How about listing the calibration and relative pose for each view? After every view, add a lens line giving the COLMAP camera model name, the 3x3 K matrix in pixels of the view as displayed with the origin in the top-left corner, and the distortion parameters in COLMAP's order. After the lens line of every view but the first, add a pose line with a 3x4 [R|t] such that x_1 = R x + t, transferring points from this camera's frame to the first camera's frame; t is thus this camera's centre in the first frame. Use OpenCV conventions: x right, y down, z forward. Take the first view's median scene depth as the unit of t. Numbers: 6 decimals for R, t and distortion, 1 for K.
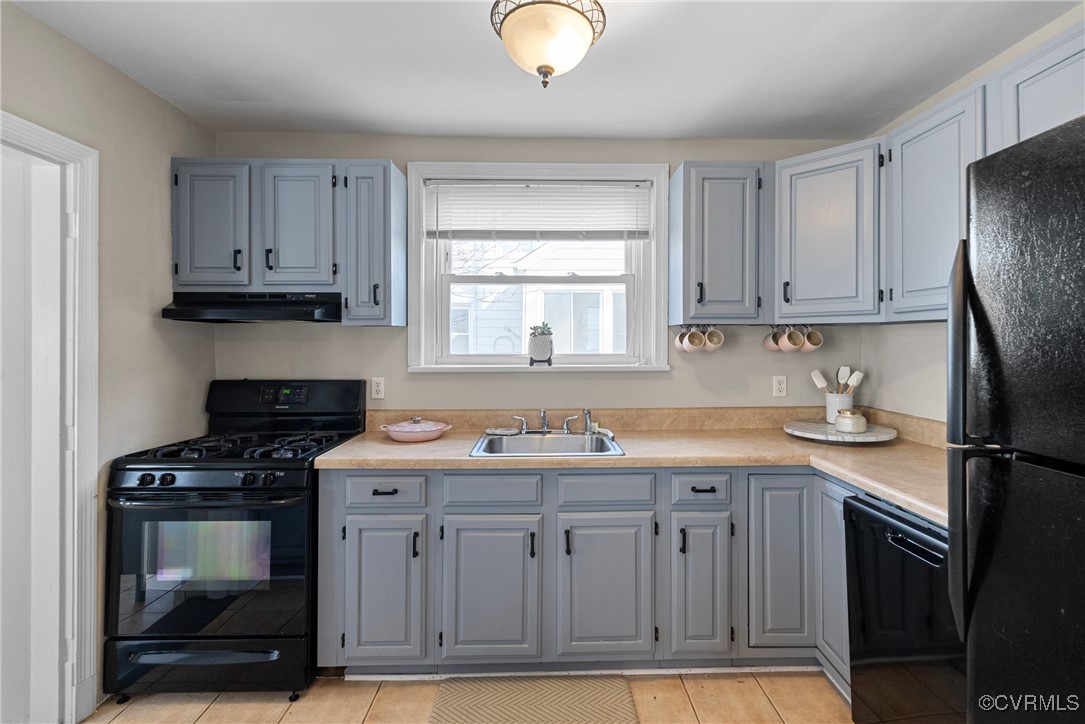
lens RADIAL K [[485.1, 0, 551.2], [0, 485.1, 343.6], [0, 0, 1]] dist [-0.003999, -0.000505]
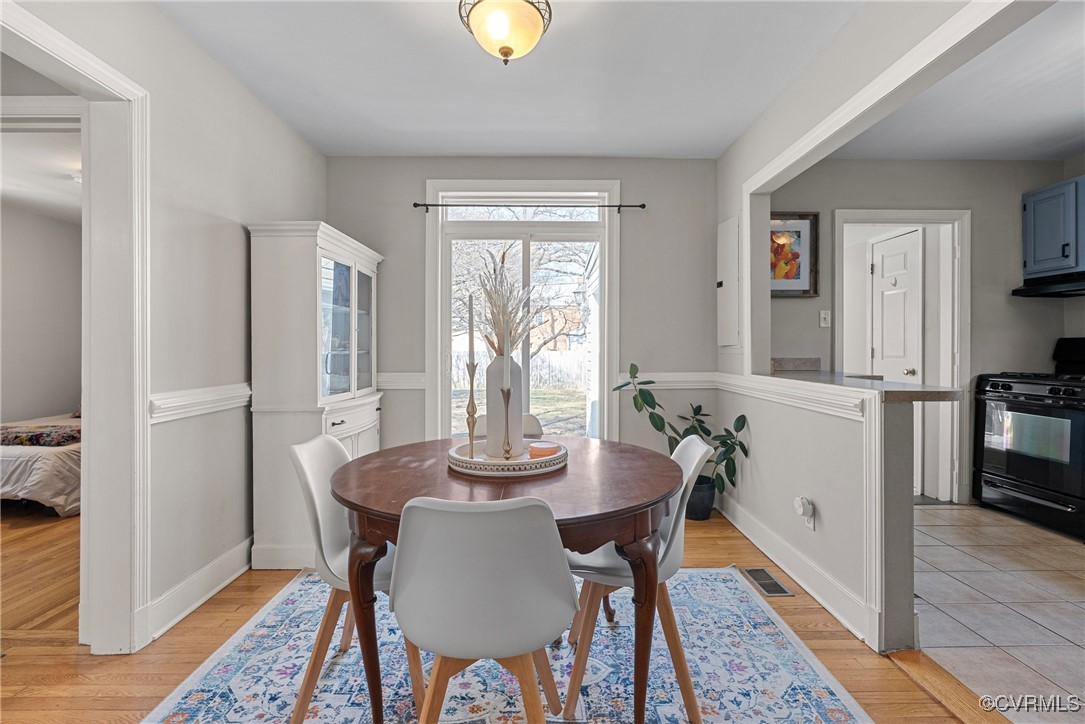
lens RADIAL K [[485.1, 0, 530.7], [0, 485.1, 343.9], [0, 0, 1]] dist [-0.003999, -0.000505]
pose [[-0.038173, -0.007646, -0.999242, 0.850929], [-0.007438, 0.999945, -0.007367, 0.128497], [0.999243, 0.007151, -0.038227, -0.542400]]
